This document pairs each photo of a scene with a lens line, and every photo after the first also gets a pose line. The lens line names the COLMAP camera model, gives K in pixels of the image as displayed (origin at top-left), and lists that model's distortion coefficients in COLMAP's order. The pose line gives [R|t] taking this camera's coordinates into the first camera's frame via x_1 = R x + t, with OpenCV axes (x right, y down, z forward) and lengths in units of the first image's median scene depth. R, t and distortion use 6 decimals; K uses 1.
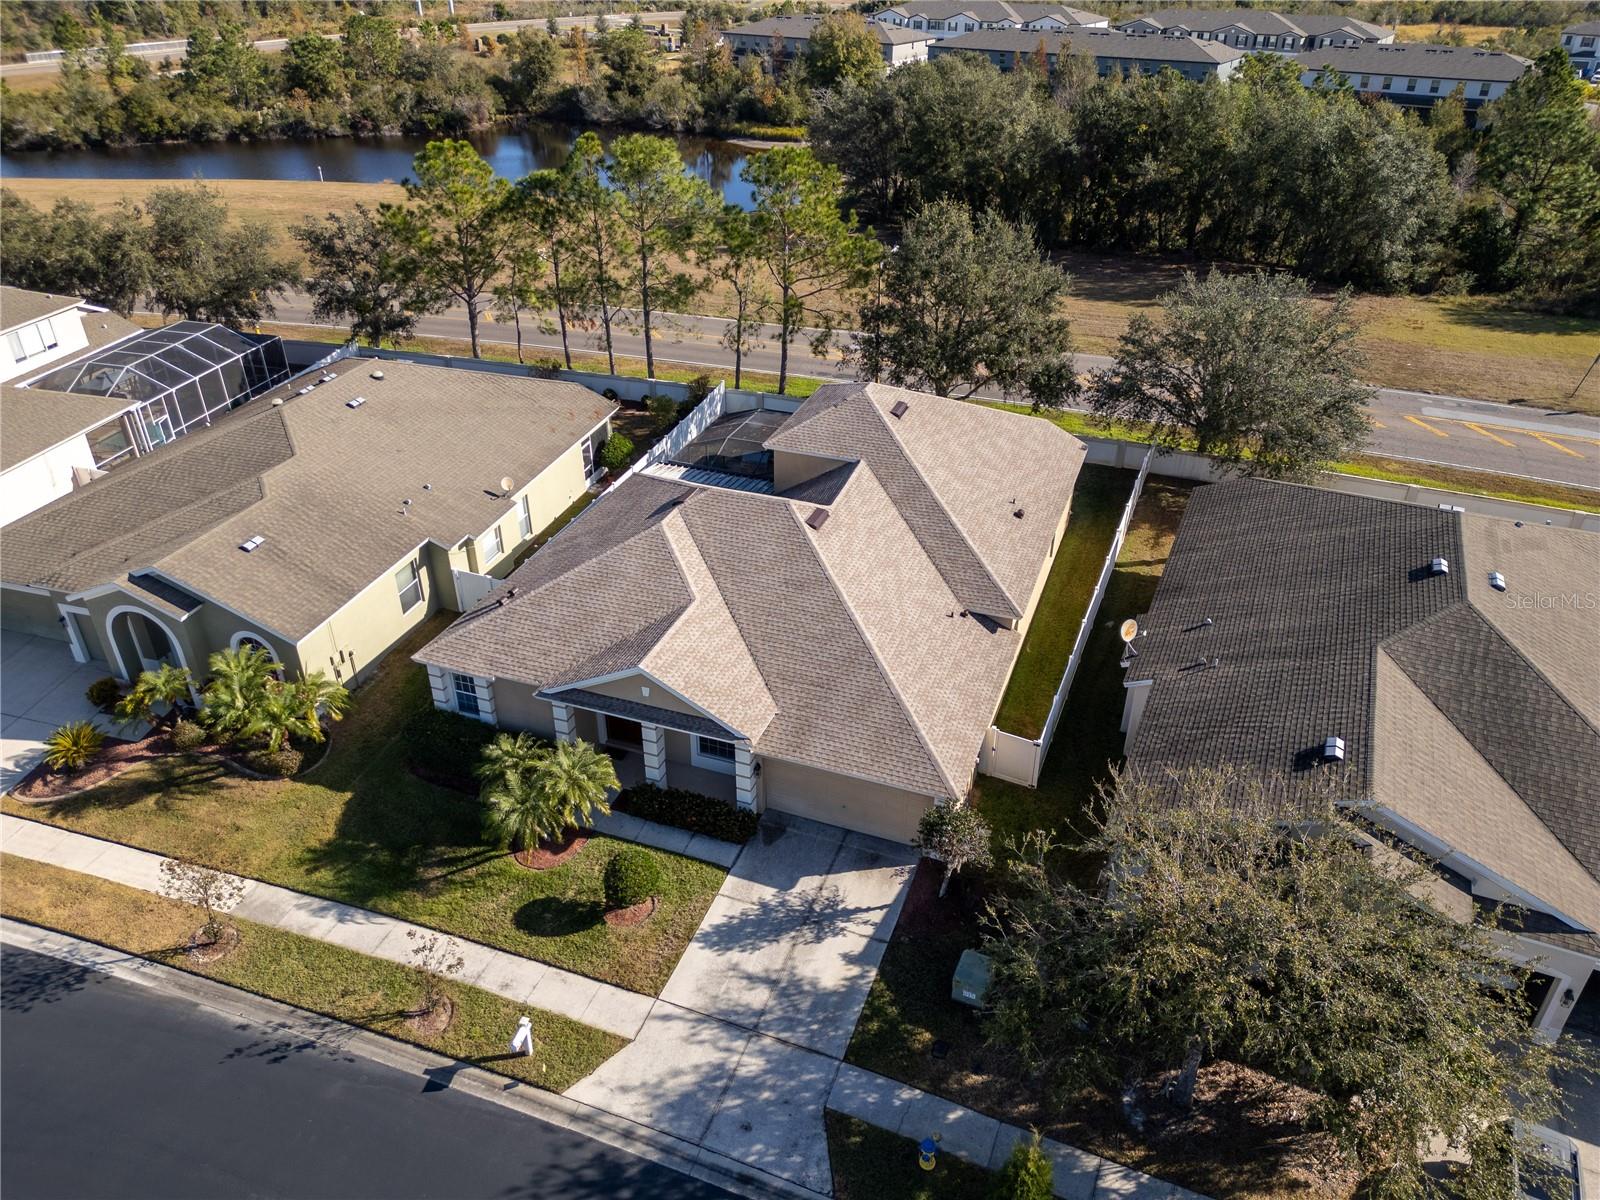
lens RADIAL K [[1120.5, 0, 794.3], [0, 1120.5, 600.7], [0, 0, 1]] dist [0.063363, -0.071308]
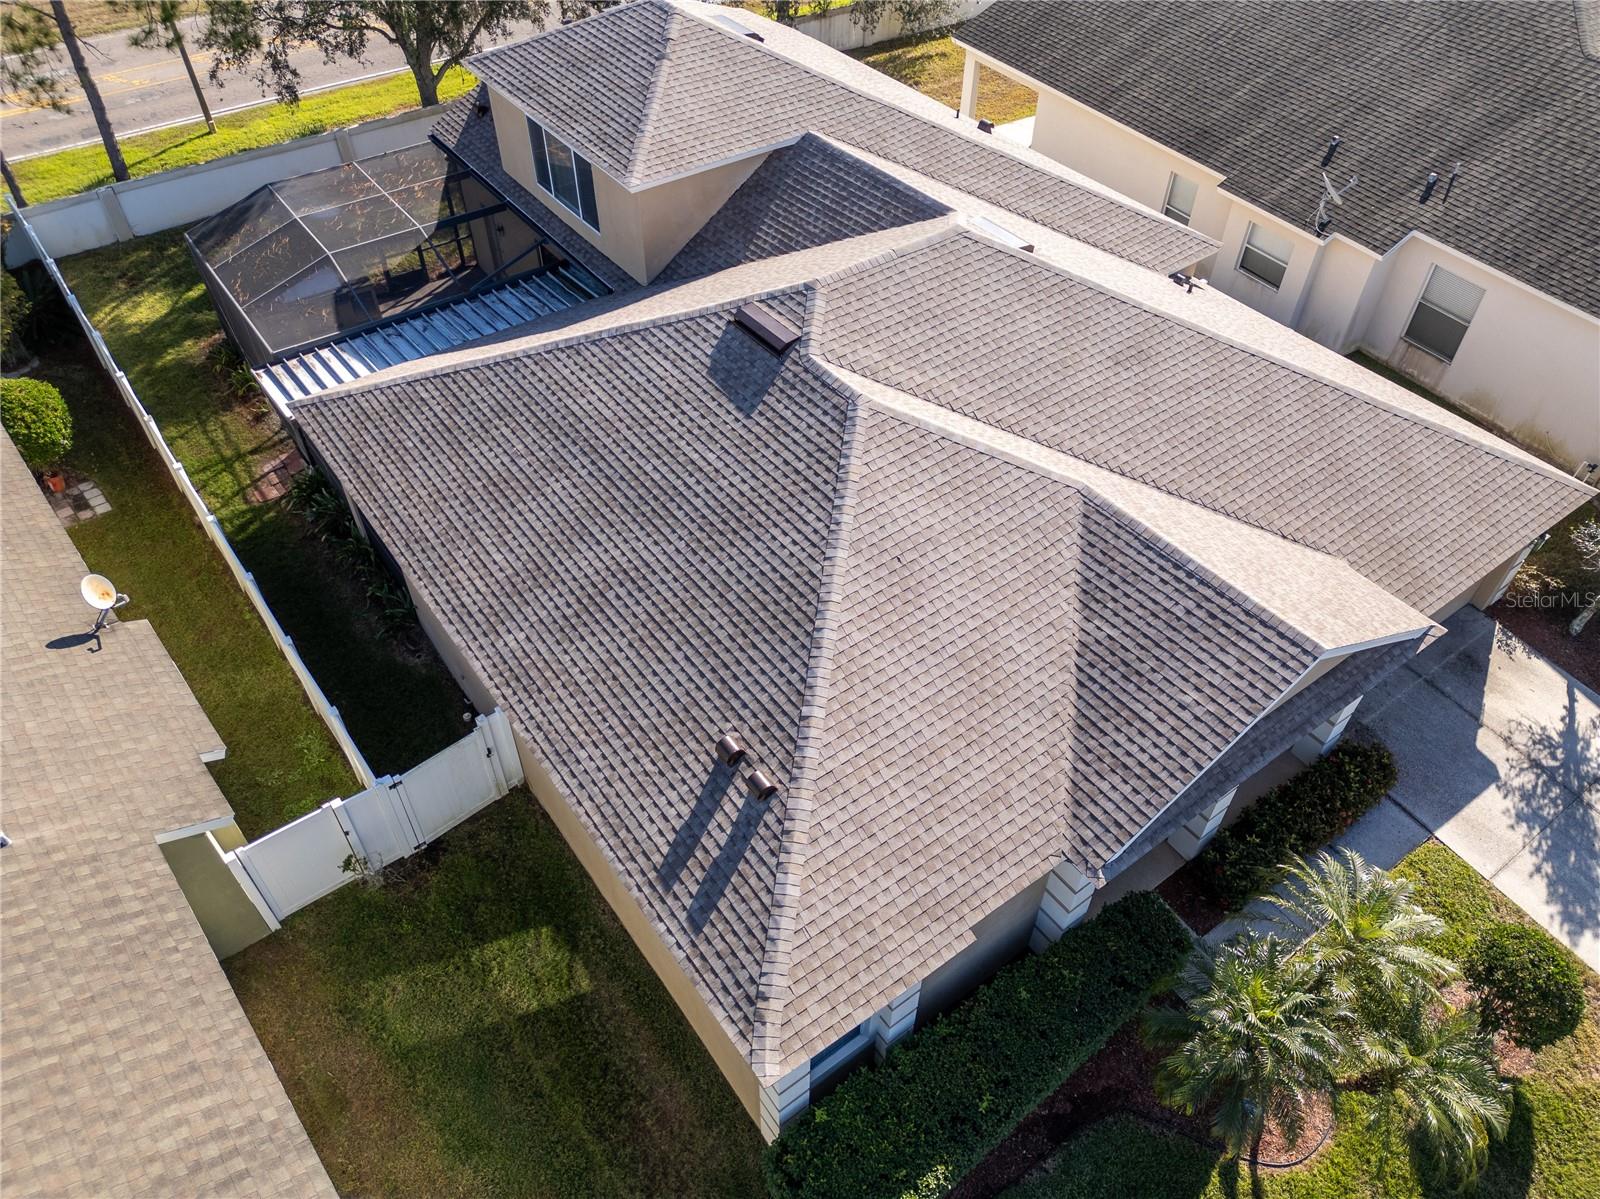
lens RADIAL K [[1128.9, 0, 805.7], [0, 1128.9, 618.9], [0, 0, 1]] dist [0.010407, 0.007028]
pose [[0.545299, -0.602867, 0.582409, -0.498302], [0.427118, 0.797670, 0.425785, -0.221459], [-0.721262, 0.016578, 0.692464, 0.842910]]
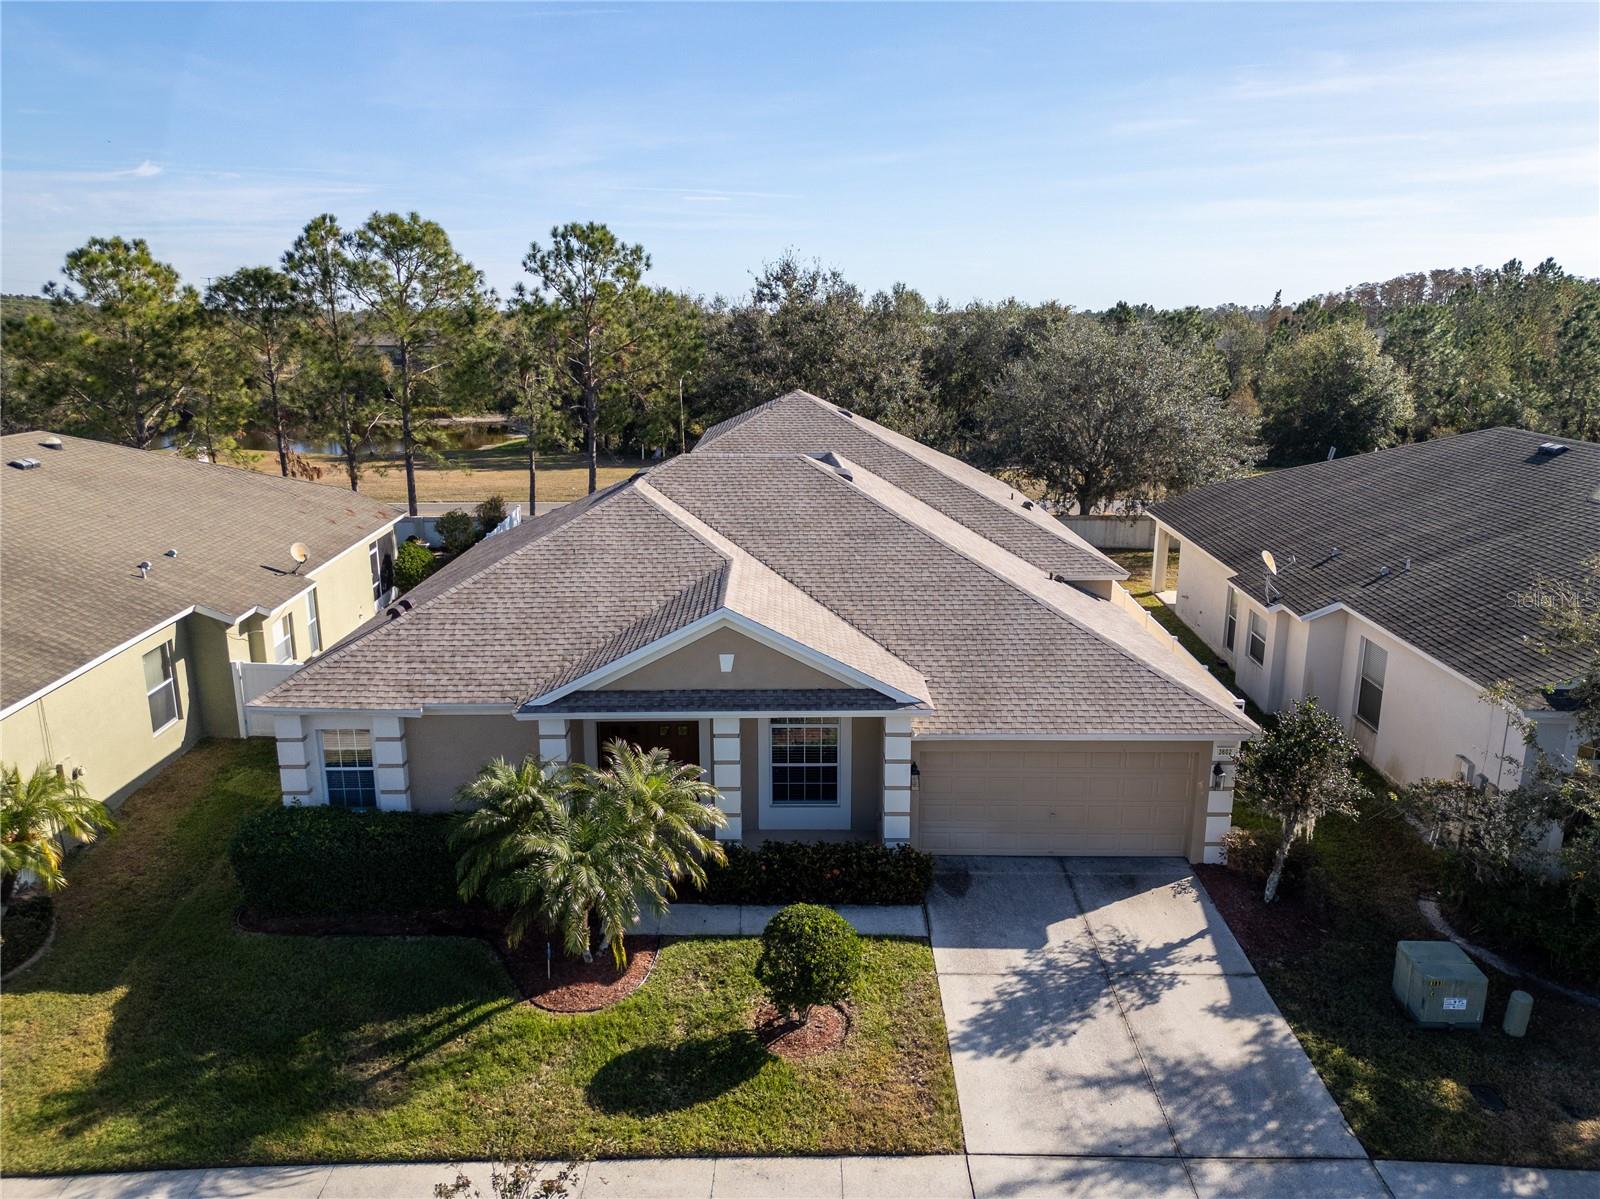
lens RADIAL K [[1125.9, 0, 795.8], [0, 1125.9, 603.2], [0, 0, 1]] dist [0.071074, -0.077687]
pose [[0.935397, -0.084587, 0.343334, -0.307814], [0.181272, 0.948382, -0.260214, 0.217514], [-0.303601, 0.305640, 0.902447, 0.454121]]
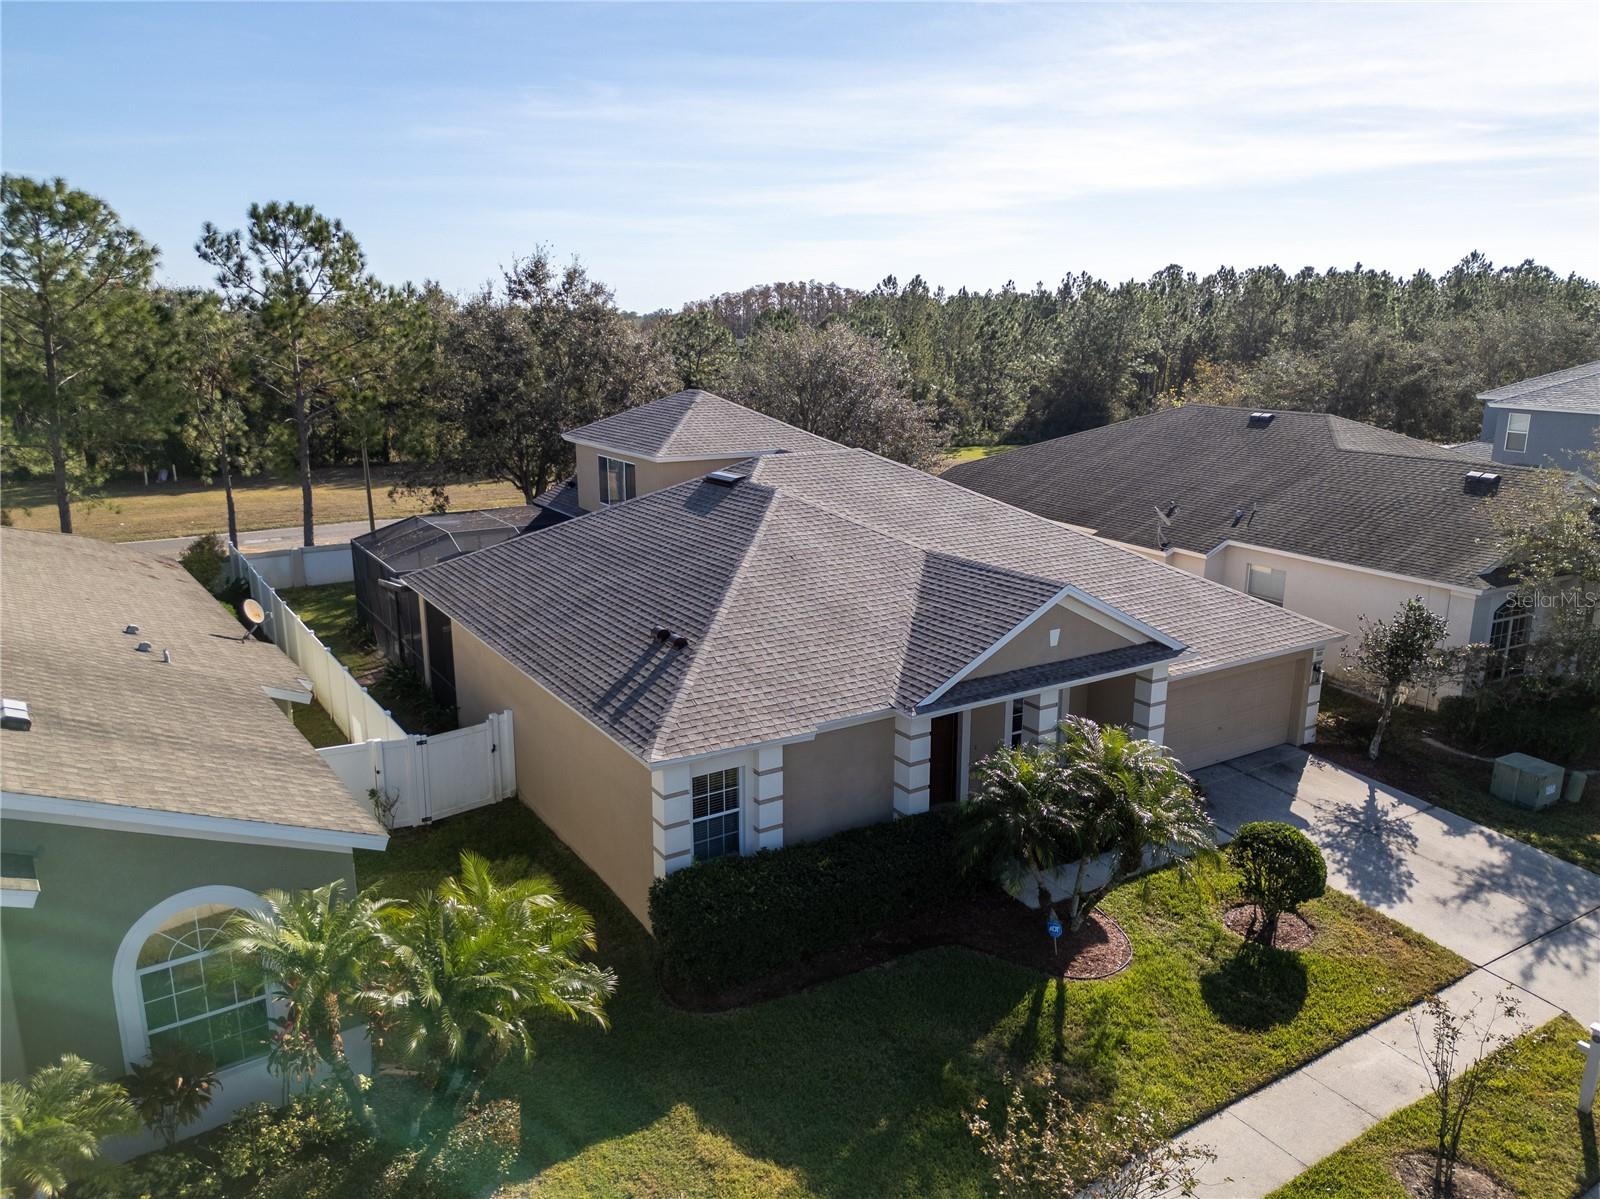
lens RADIAL K [[1125.9, 0, 795.8], [0, 1125.9, 603.2], [0, 0, 1]] dist [0.071074, -0.077687]
pose [[0.605752, -0.187459, 0.773255, -0.731719], [0.406817, 0.908181, -0.098523, 0.068104], [-0.683787, 0.374254, 0.626394, 0.710883]]
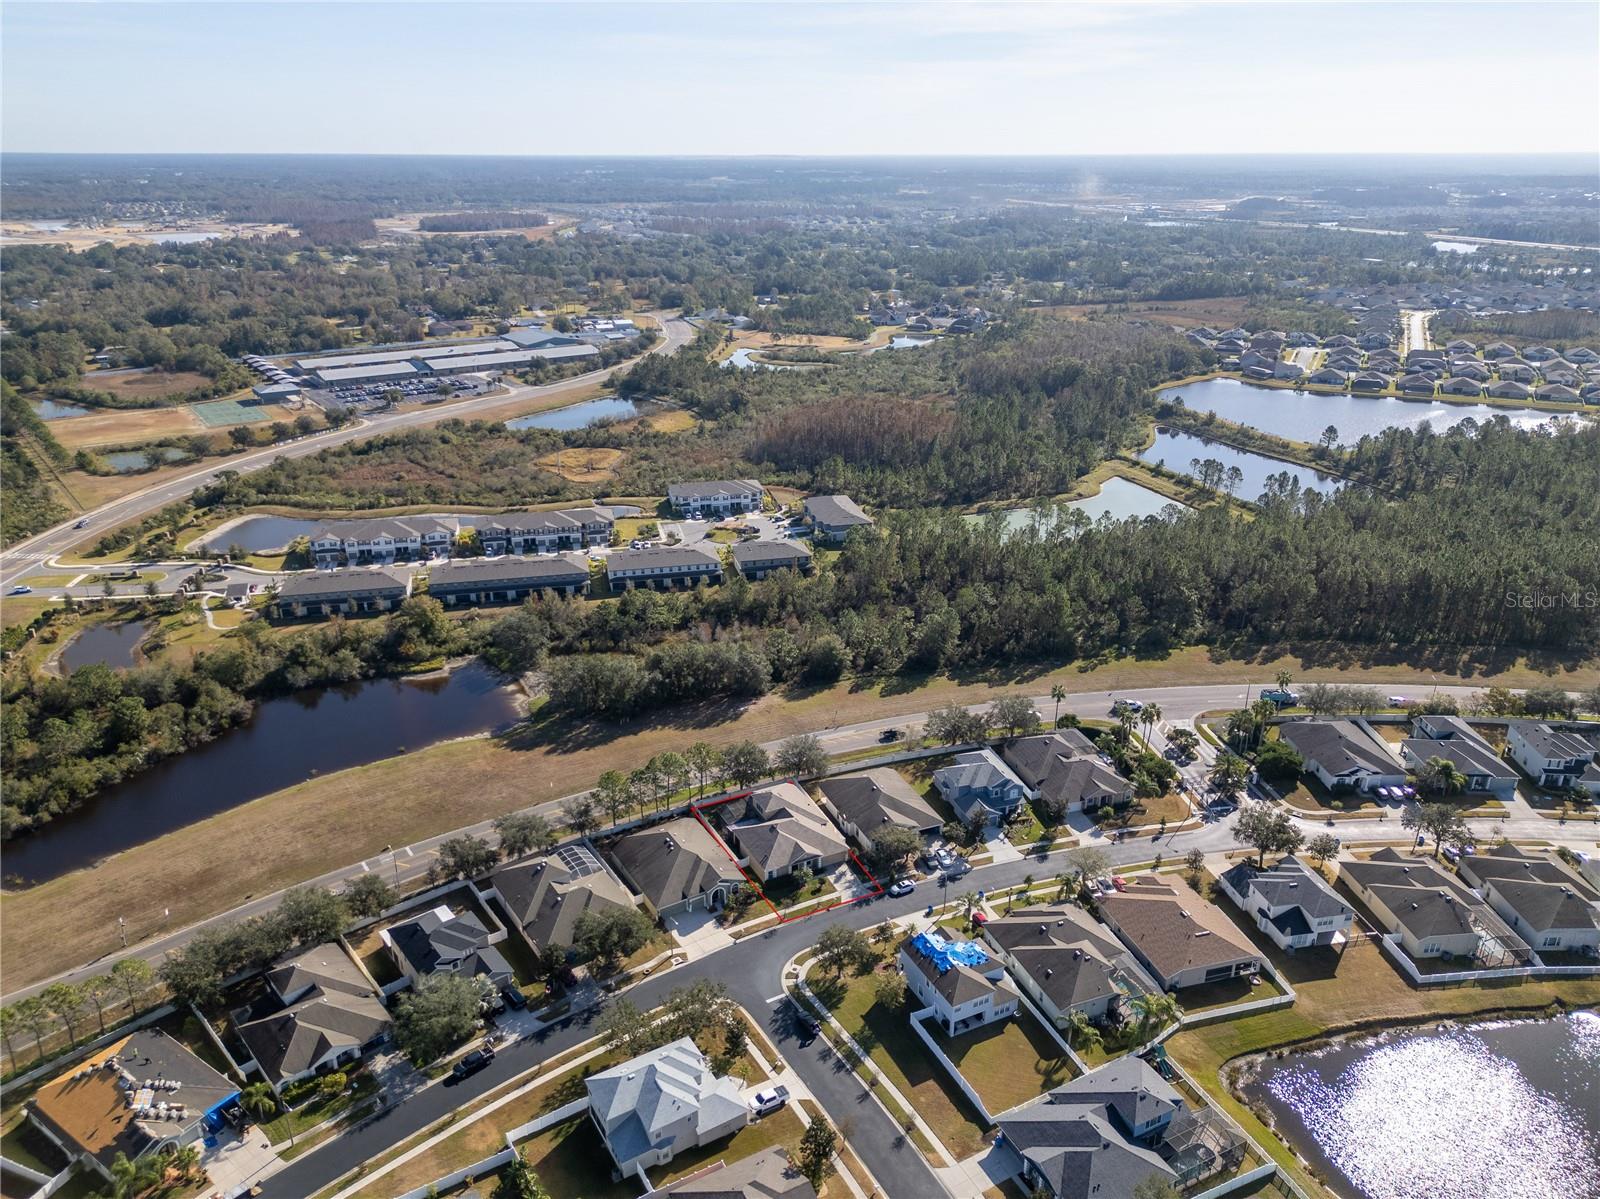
lens RADIAL K [[1115.2, 0, 800.0], [0, 1115.2, 599.5], [0, 0, 1]] dist [0.113339, -0.168235]
pose [[0.678072, -0.267877, 0.684441, -4.174835], [0.378802, 0.925385, -0.013099, -1.209008], [-0.629863, 0.268150, 0.728950, -4.046762]]
